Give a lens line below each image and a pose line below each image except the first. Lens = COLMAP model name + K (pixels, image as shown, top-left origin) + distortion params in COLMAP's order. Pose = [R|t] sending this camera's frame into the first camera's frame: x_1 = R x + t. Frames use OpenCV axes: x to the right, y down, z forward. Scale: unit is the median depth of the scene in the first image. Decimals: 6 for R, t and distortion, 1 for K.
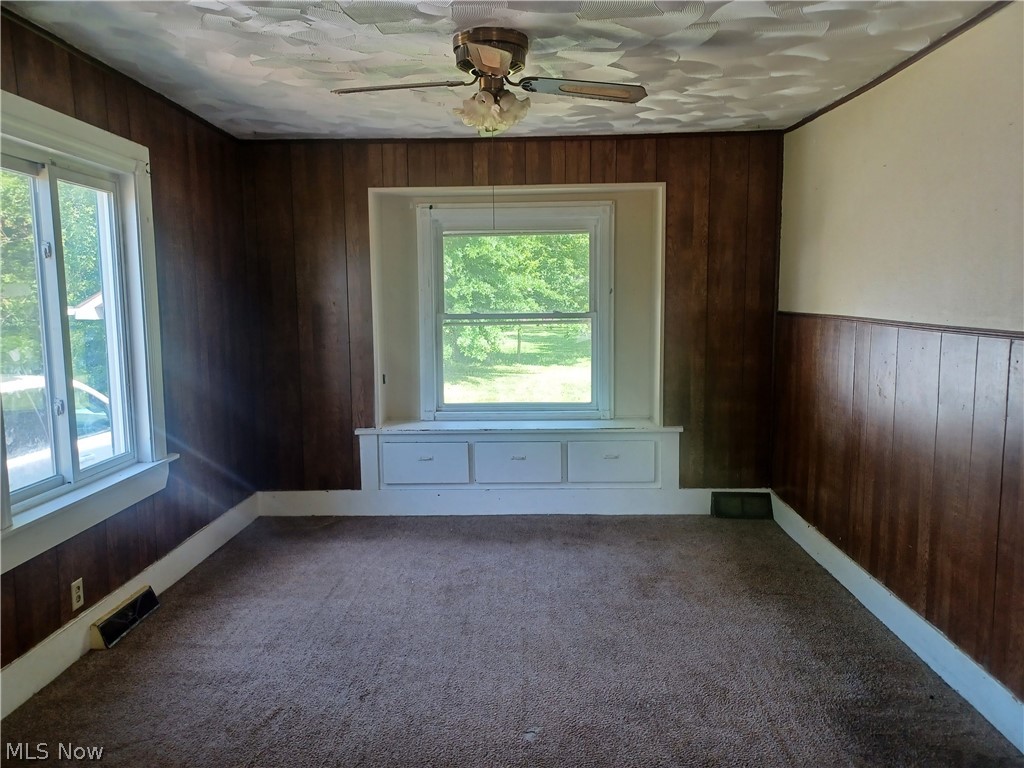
lens RADIAL K [[740.5, 0, 508.0], [0, 740.5, 379.3], [0, 0, 1]] dist [0.029486, -0.010435]
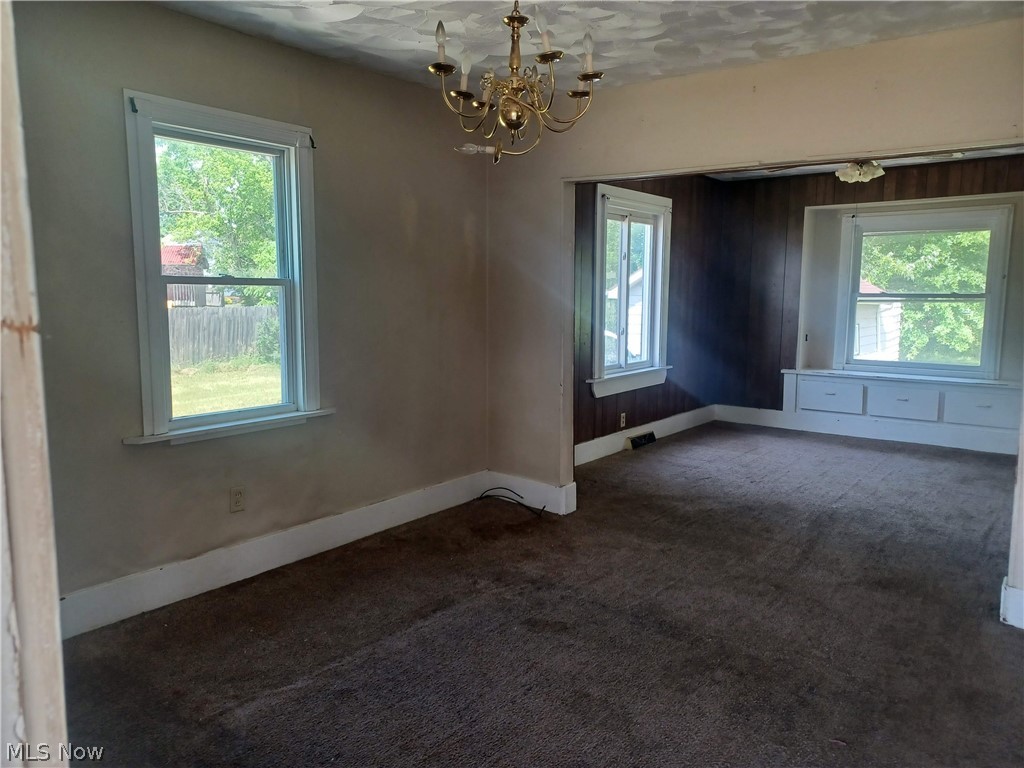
lens RADIAL K [[740.5, 0, 512.0], [0, 740.5, 379.5], [0, 0, 1]] dist [0.029486, -0.010435]
pose [[0.808896, 0.083361, -0.582012, 0.232831], [-0.075917, 0.996420, 0.037204, 0.075057], [0.583030, 0.014090, 0.812329, -0.545231]]
